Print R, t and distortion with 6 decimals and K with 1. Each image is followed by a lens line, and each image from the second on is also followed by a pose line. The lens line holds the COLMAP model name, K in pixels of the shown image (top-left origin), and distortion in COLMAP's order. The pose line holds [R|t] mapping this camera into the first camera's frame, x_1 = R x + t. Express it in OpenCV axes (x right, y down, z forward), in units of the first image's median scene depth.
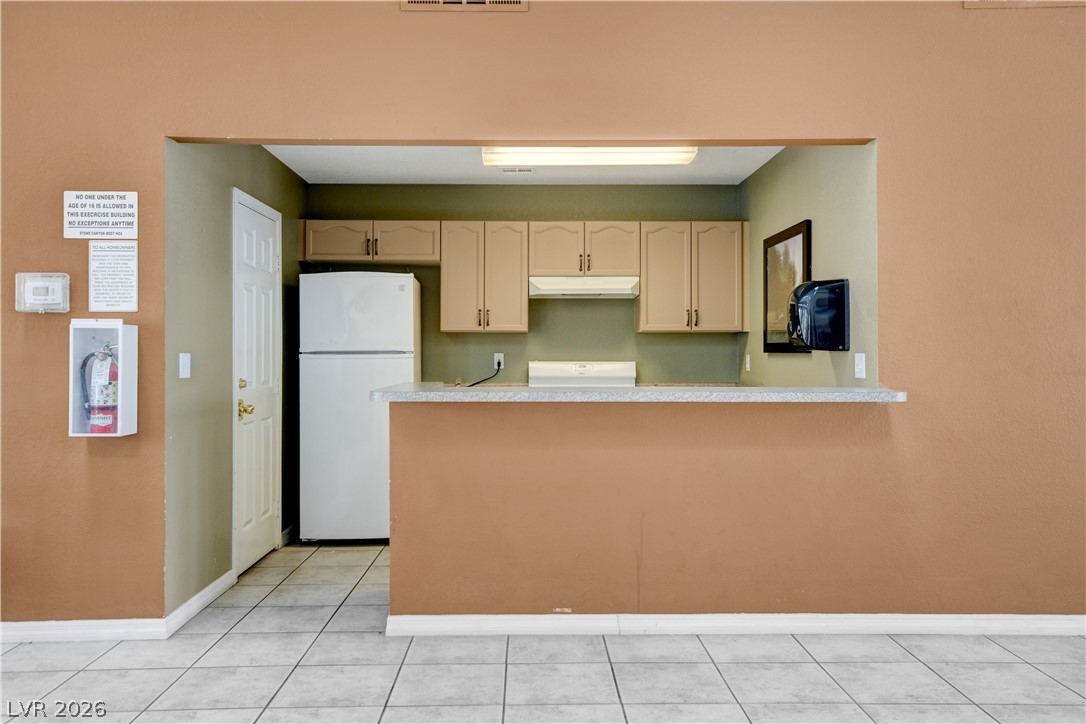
lens RADIAL K [[897.2, 0, 543.0], [0, 897.2, 362.0], [0, 0, 1]] dist [0.001446, 0.000514]
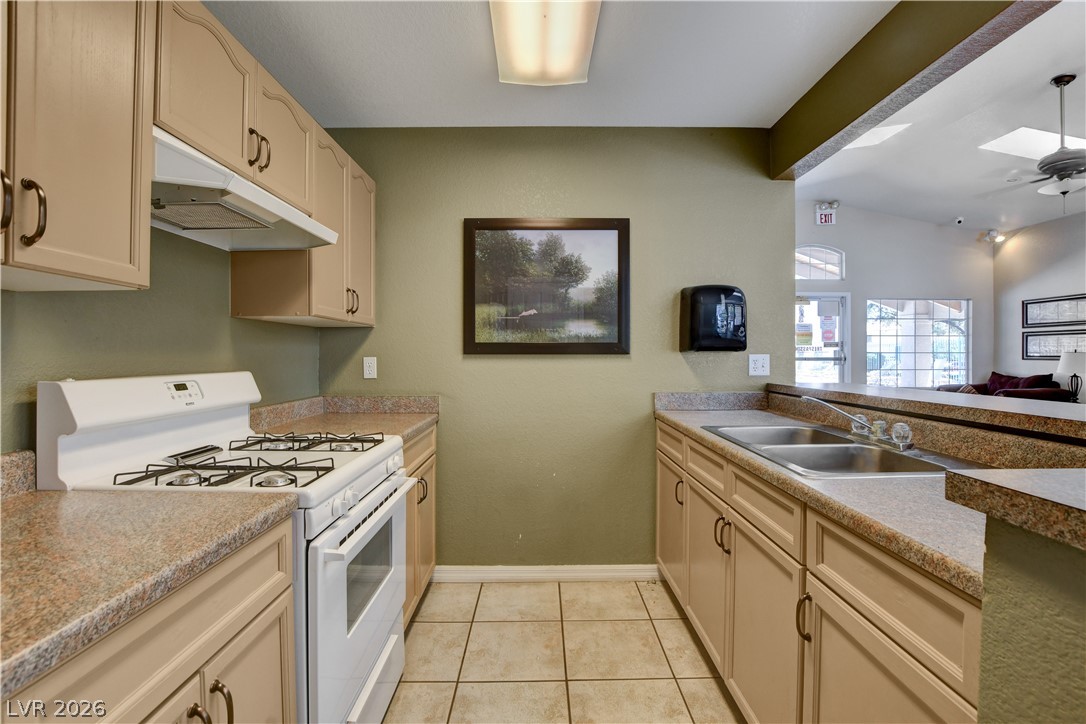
lens RADIAL K [[490.8, 0, 545.7], [0, 490.8, 357.0], [0, 0, 1]] dist [-0.027854, -0.000160]
pose [[0.004854, -0.006006, 0.999970, -0.219174], [0.010432, 0.999928, 0.005955, -0.010550], [-0.999934, 0.010403, 0.004917, 0.983845]]
